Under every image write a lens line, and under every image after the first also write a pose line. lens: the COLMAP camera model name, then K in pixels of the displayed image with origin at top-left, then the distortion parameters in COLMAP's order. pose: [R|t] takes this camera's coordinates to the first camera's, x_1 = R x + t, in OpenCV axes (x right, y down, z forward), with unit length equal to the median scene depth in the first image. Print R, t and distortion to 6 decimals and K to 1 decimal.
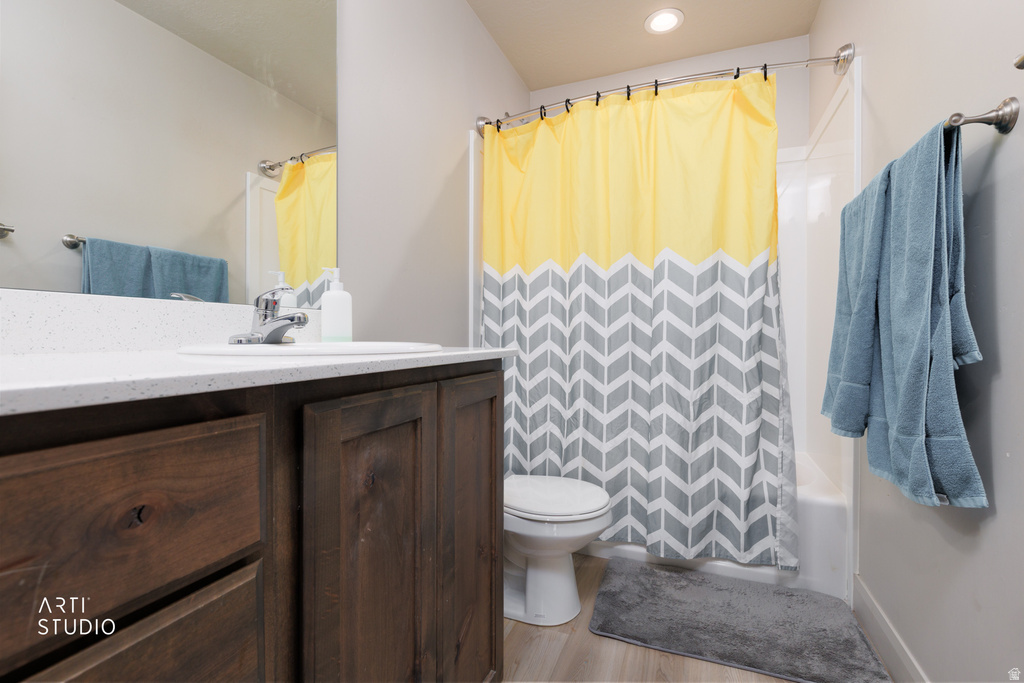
lens RADIAL K [[465.7, 0, 516.1], [0, 465.7, 339.0], [0, 0, 1]] dist [0.002985, -0.000230]
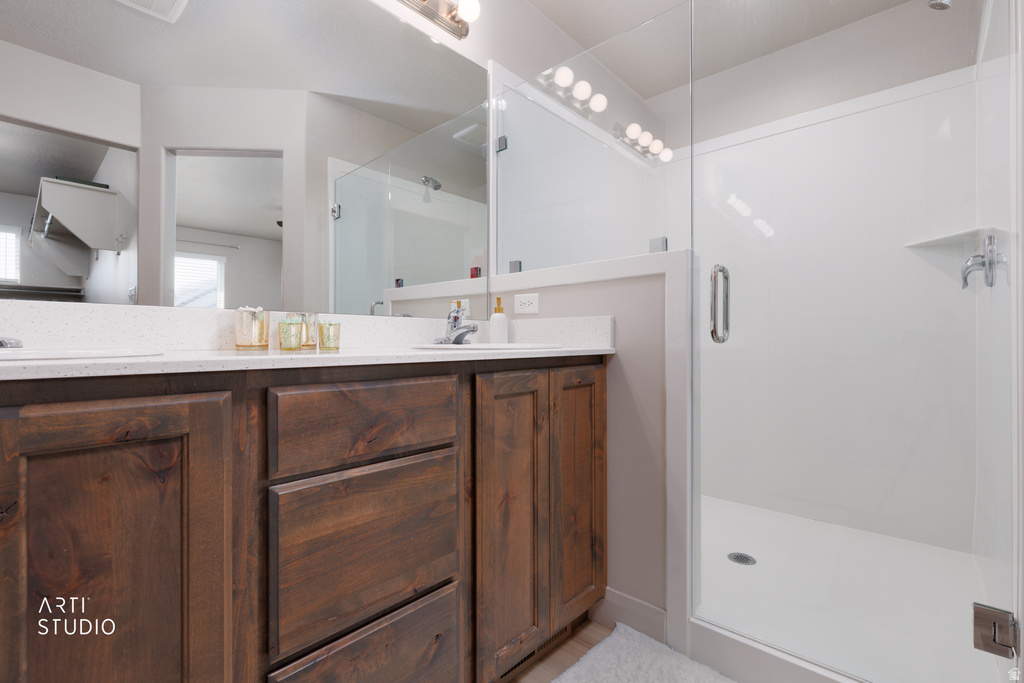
lens RADIAL K [[465.7, 0, 507.5], [0, 465.7, 339.6], [0, 0, 1]] dist [0.002985, -0.000230]
pose [[0.937492, 0.002144, -0.348001, 0.199319], [-0.008134, 0.999843, -0.015752, 0.019841], [0.347913, 0.017599, 0.937362, -0.451741]]
